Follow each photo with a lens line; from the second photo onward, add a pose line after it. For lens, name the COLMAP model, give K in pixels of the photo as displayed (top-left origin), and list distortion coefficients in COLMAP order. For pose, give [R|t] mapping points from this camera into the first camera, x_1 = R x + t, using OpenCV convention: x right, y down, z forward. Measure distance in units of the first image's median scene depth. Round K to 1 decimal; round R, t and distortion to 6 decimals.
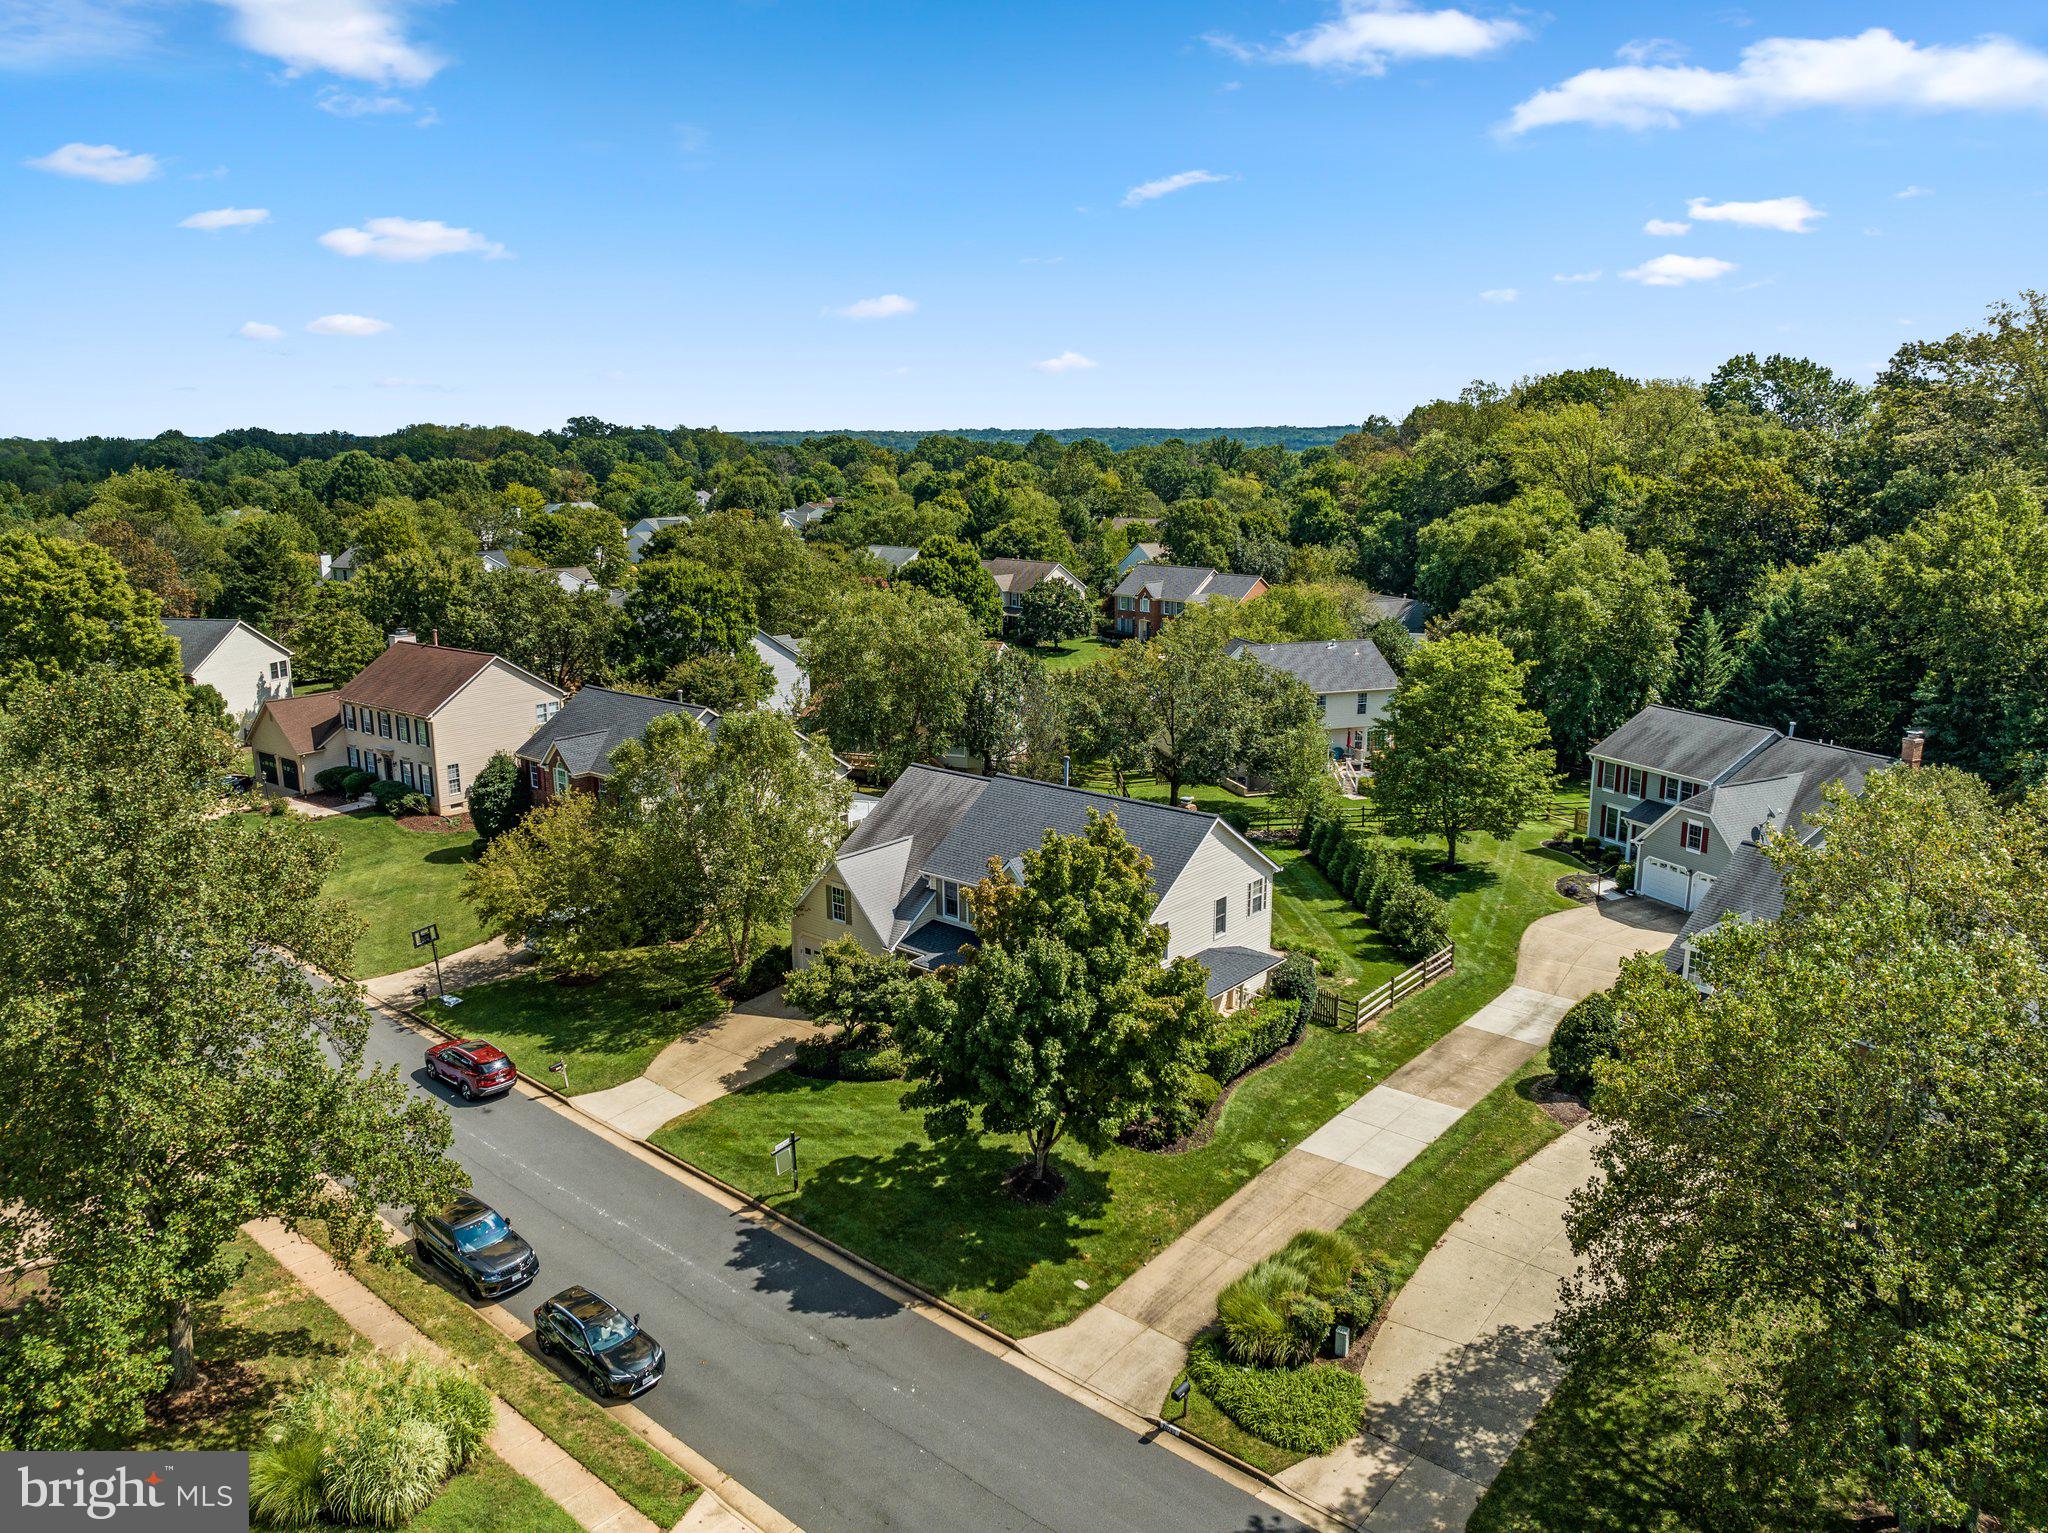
lens RADIAL K [[1417.9, 0, 1003.5], [0, 1417.9, 815.6], [0, 0, 1]] dist [-0.037227, -0.000946]
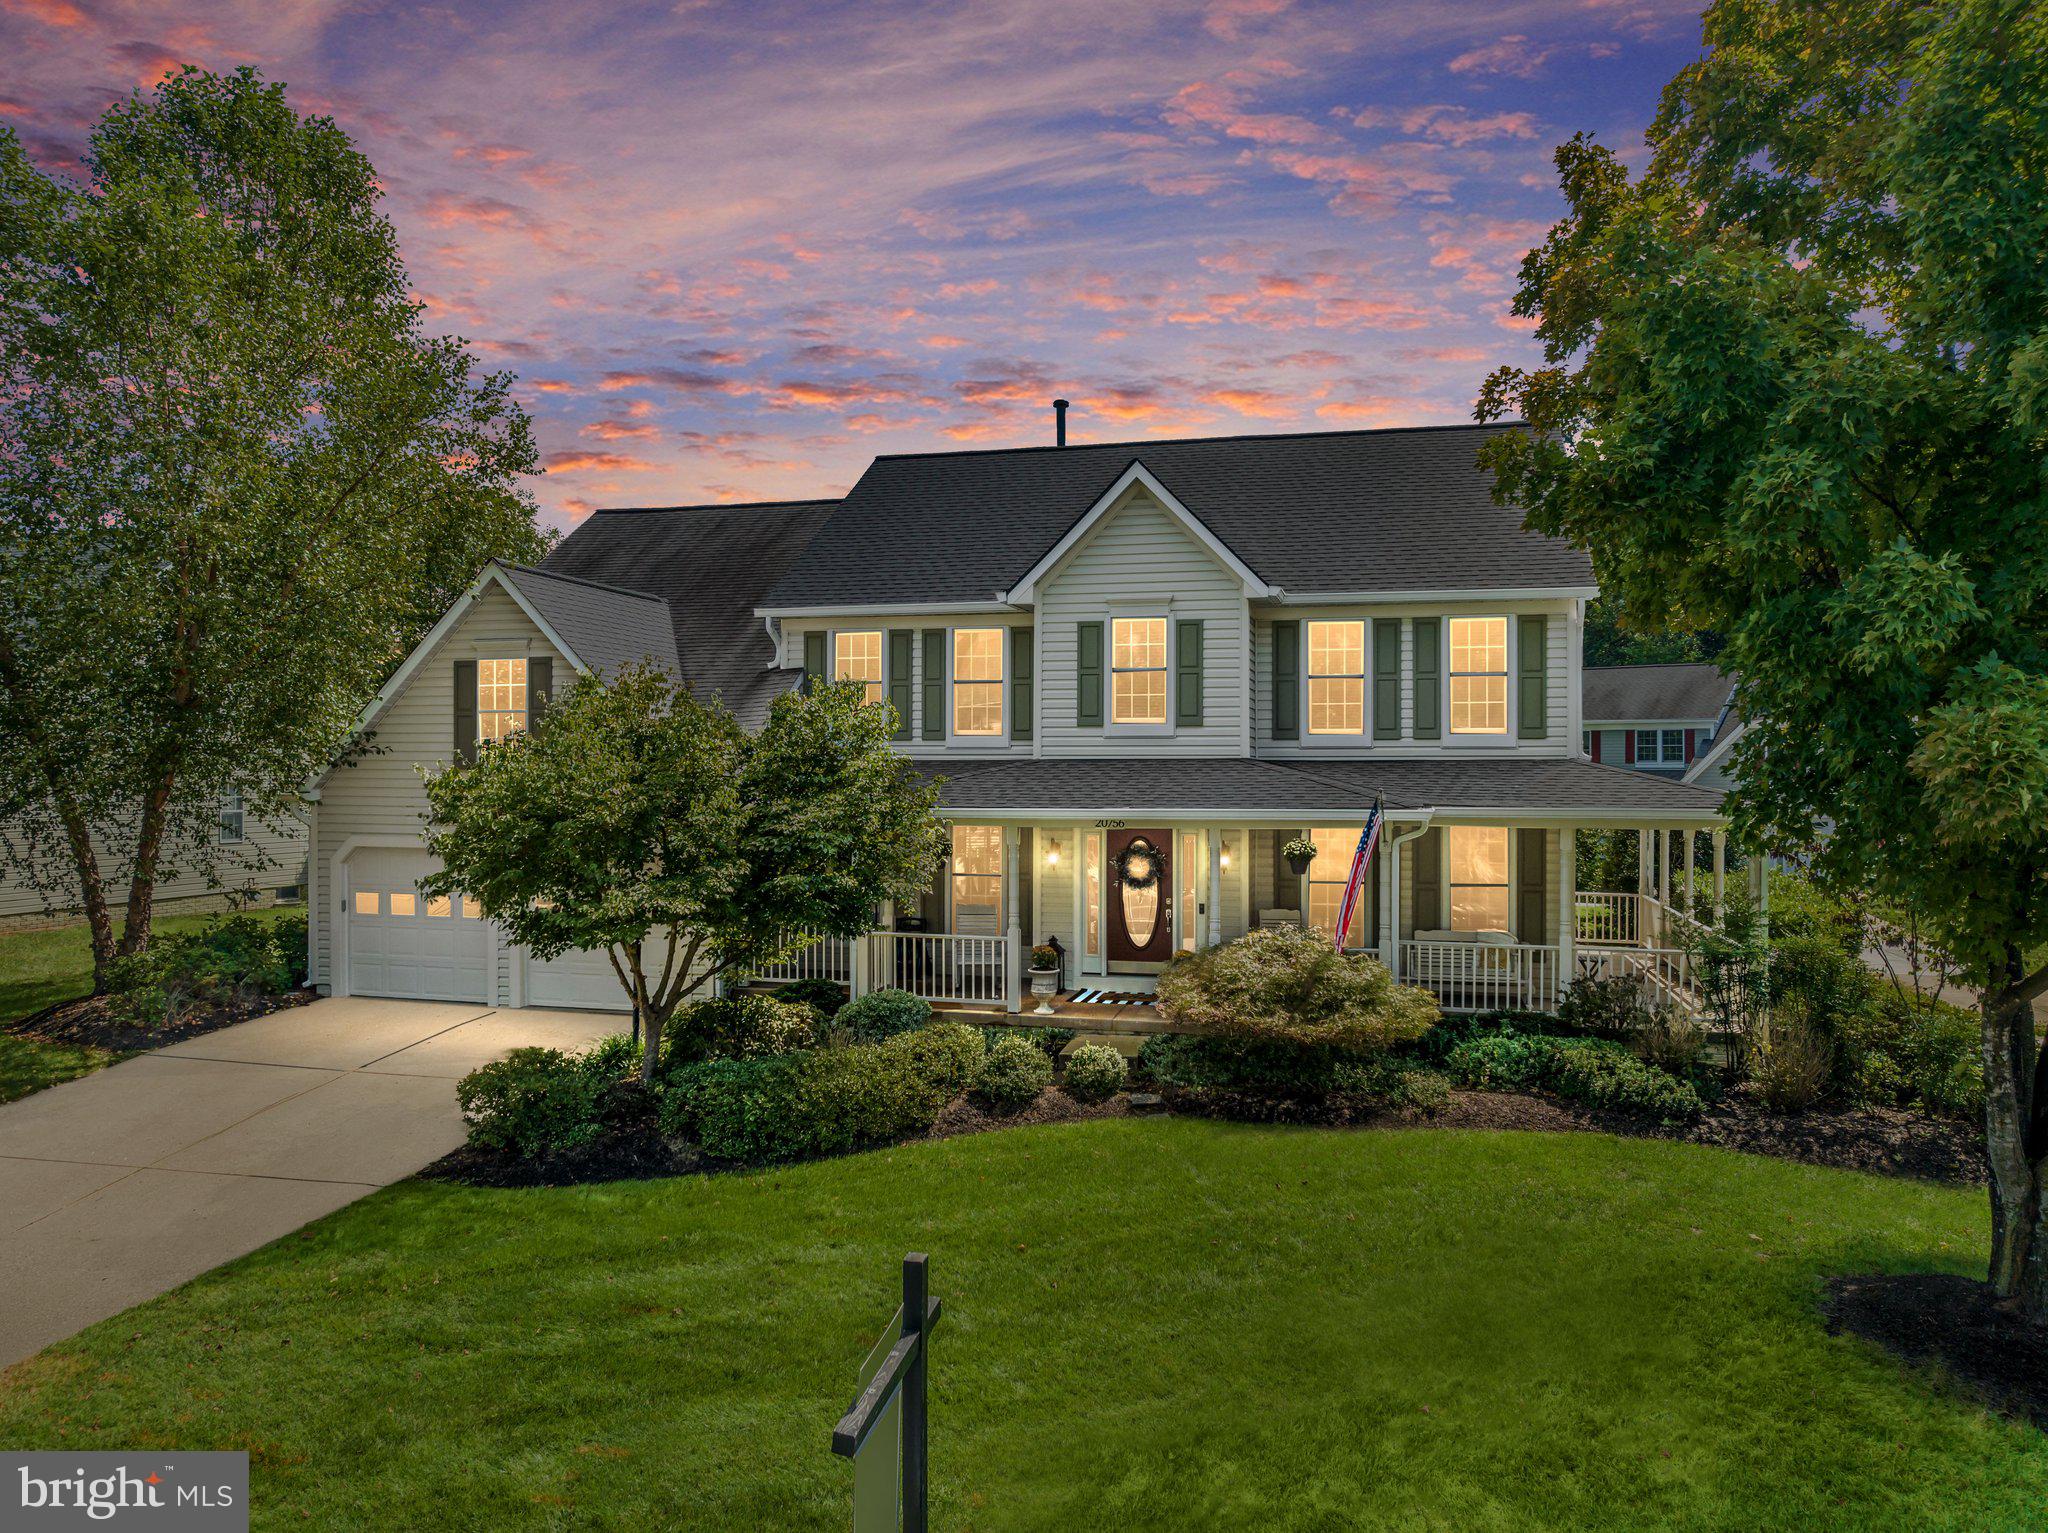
lens RADIAL K [[1446.5, 0, 1034.5], [0, 1446.5, 767.7], [0, 0, 1]] dist [-0.028066, -0.004813]
pose [[0.892553, 0.014251, 0.450716, -0.162350], [0.104175, 0.965948, -0.236838, 0.171314], [-0.438744, 0.258344, 0.860676, 0.694349]]
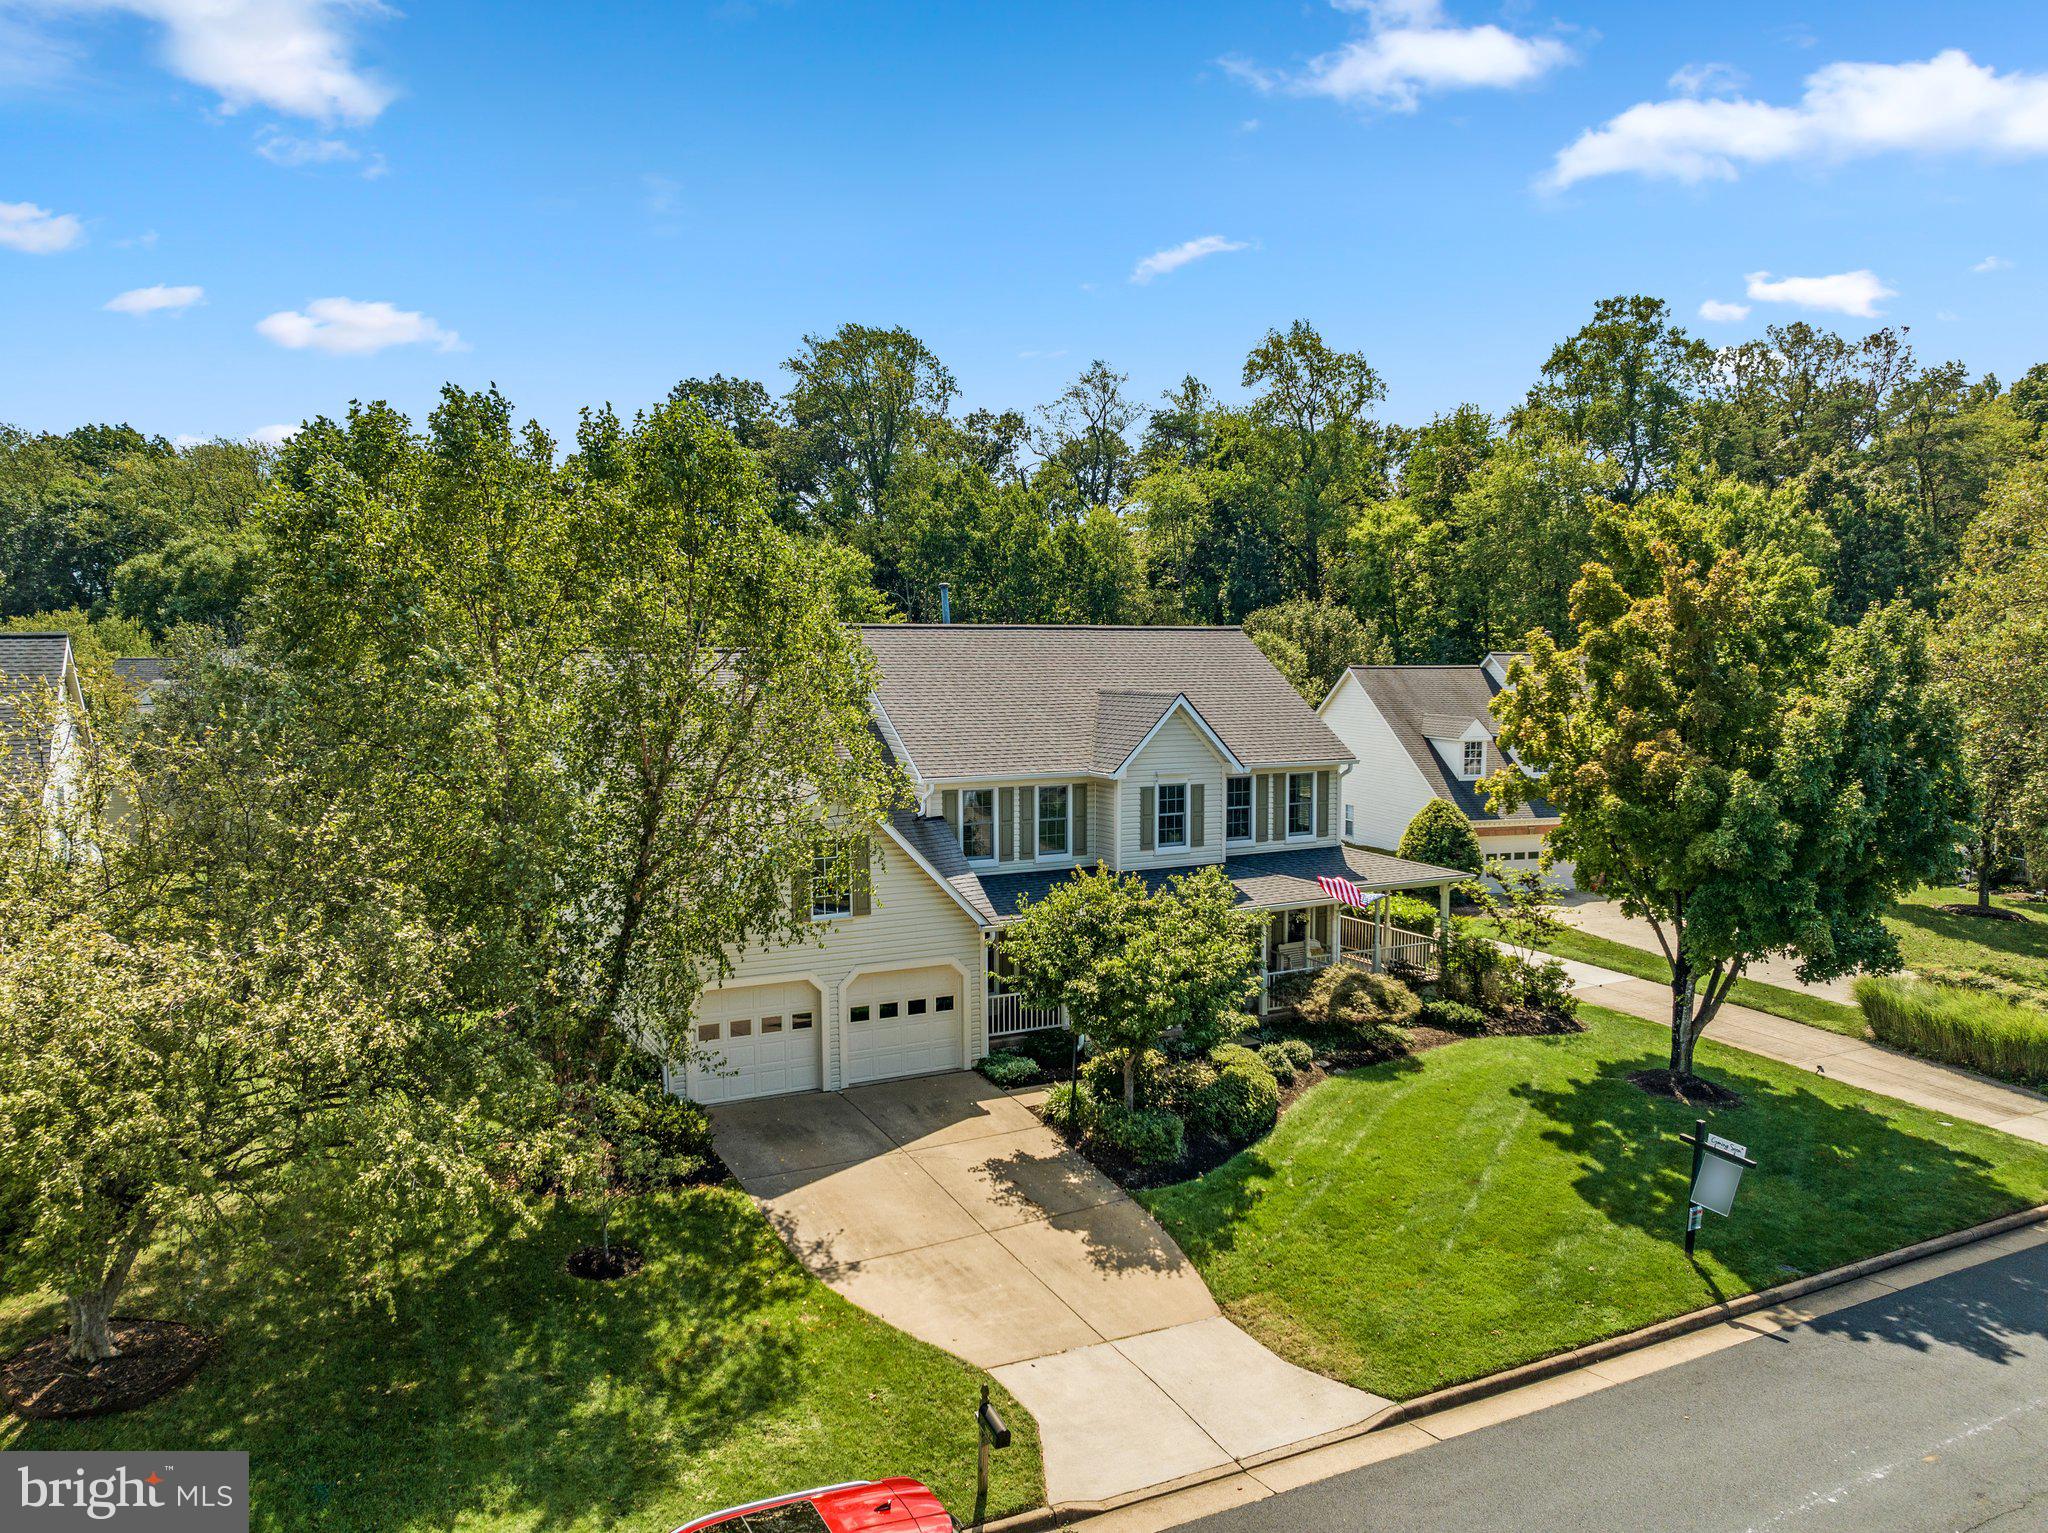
lens RADIAL K [[1448.1, 0, 1024.0], [0, 1448.1, 766.5], [0, 0, 1]] dist [-0.039322, -0.002497]
pose [[0.368406, -0.057825, 0.927865, -0.523482], [0.241813, 0.969670, -0.035580, 0.063170], [-0.897666, 0.237478, 0.371215, 0.801936]]
